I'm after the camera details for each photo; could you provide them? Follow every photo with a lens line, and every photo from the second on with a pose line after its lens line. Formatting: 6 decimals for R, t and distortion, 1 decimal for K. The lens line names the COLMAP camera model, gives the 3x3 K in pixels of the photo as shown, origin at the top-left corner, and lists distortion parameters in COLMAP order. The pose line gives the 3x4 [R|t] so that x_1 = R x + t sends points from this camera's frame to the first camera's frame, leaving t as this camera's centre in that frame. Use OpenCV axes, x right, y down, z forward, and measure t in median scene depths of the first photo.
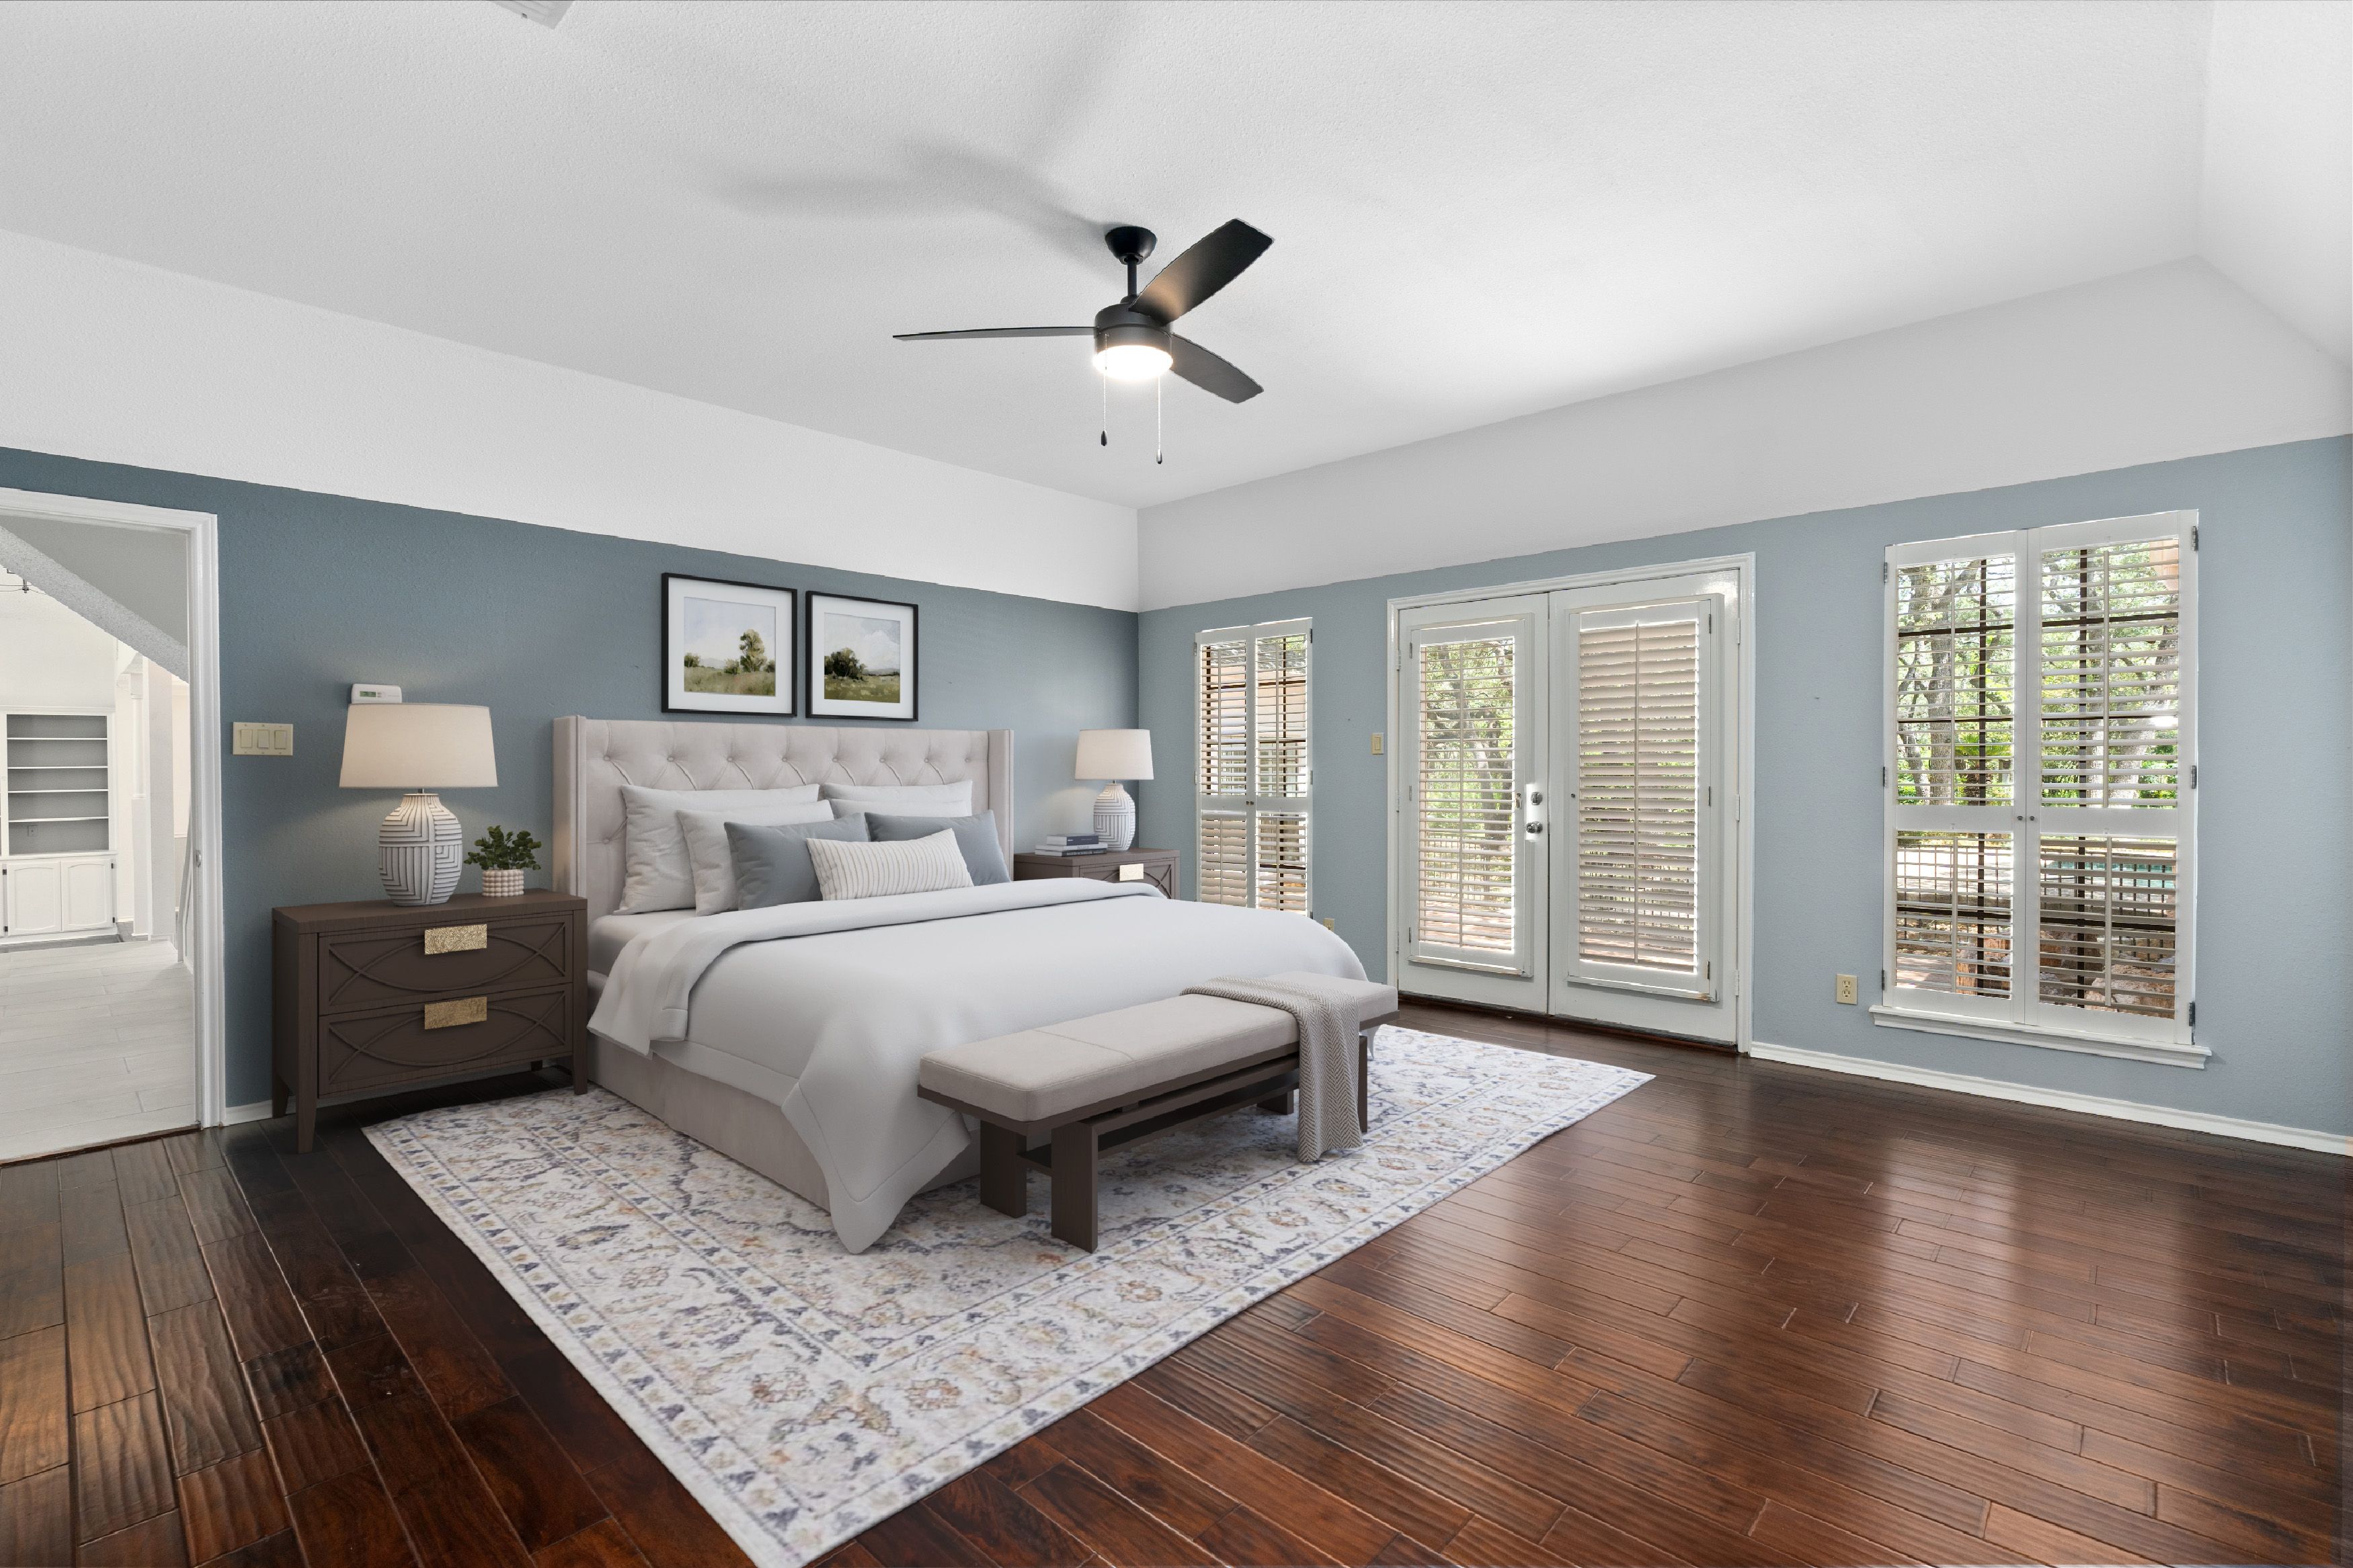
lens RADIAL K [[1086.5, 0, 1180.9], [0, 1086.5, 768.8], [0, 0, 1]] dist [-0.005551, 0.000641]
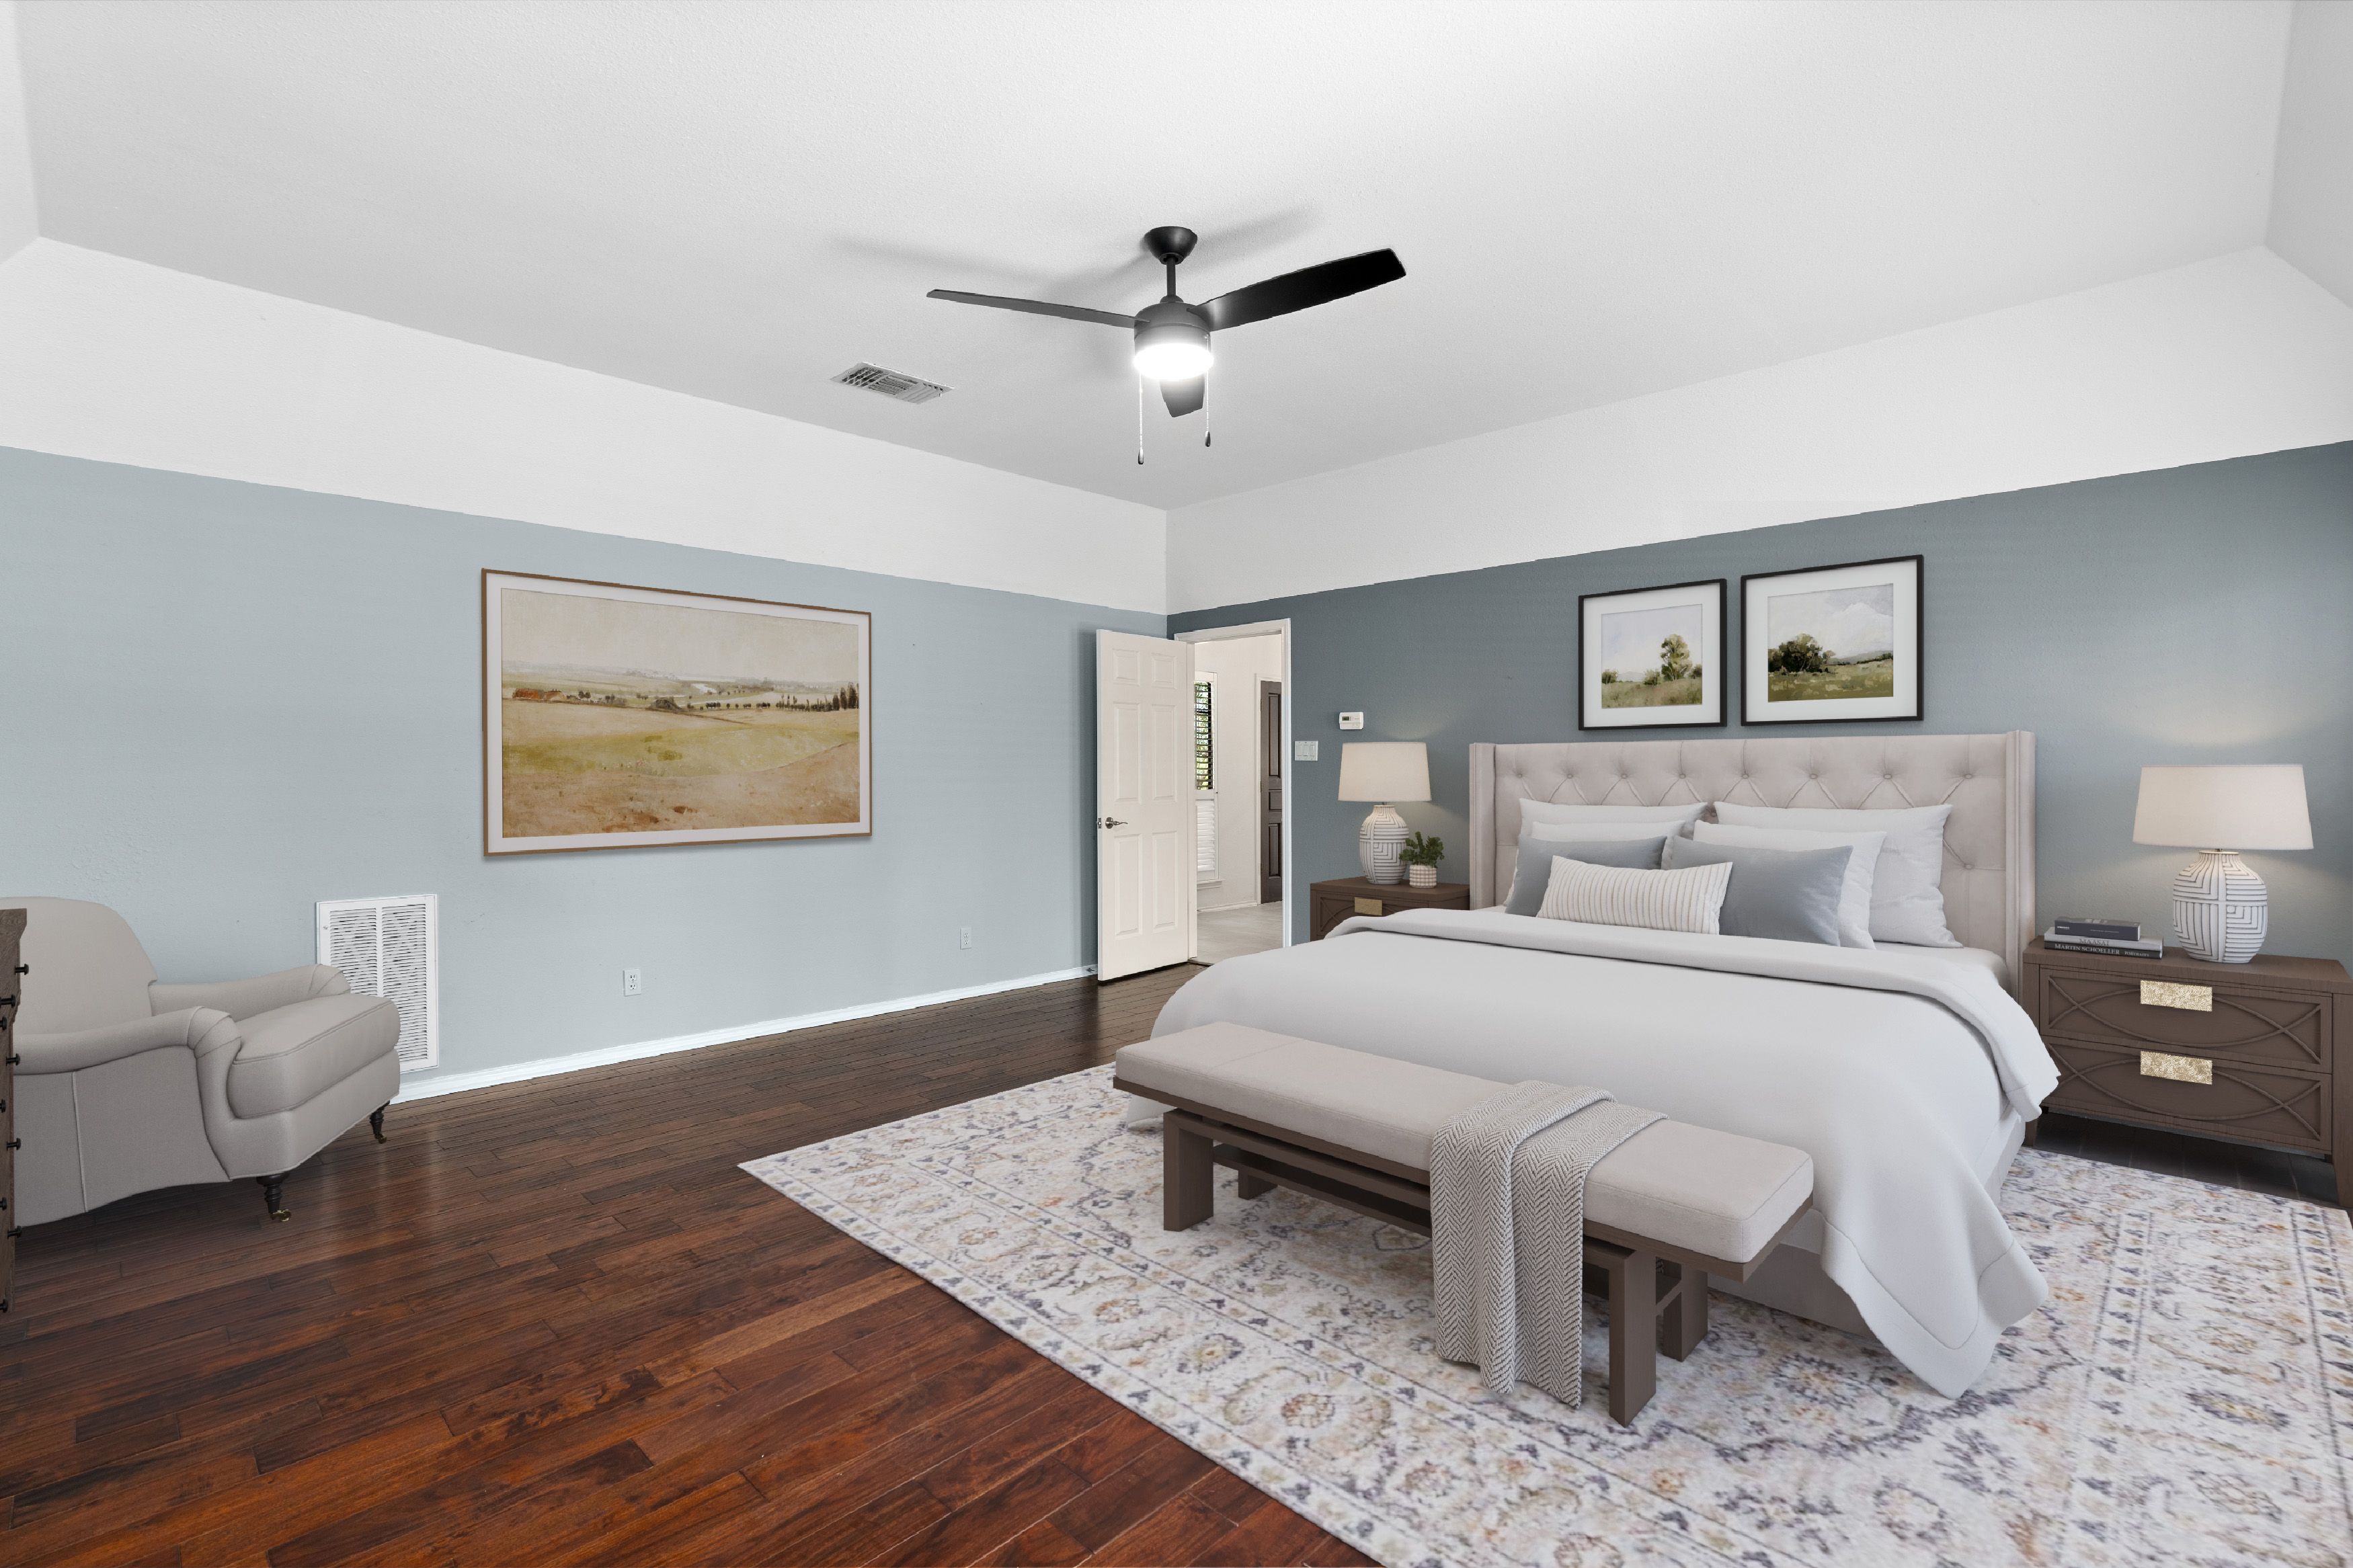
lens RADIAL K [[1049.2, 0, 1176.2], [0, 1049.2, 799.2], [0, 0, 1]] dist [-0.000607, 0.000010]
pose [[-0.022771, 0.008886, -0.999701, 0.797762], [-0.014535, 0.999852, 0.009219, 0.015204], [0.999635, 0.014740, -0.022638, 0.943486]]
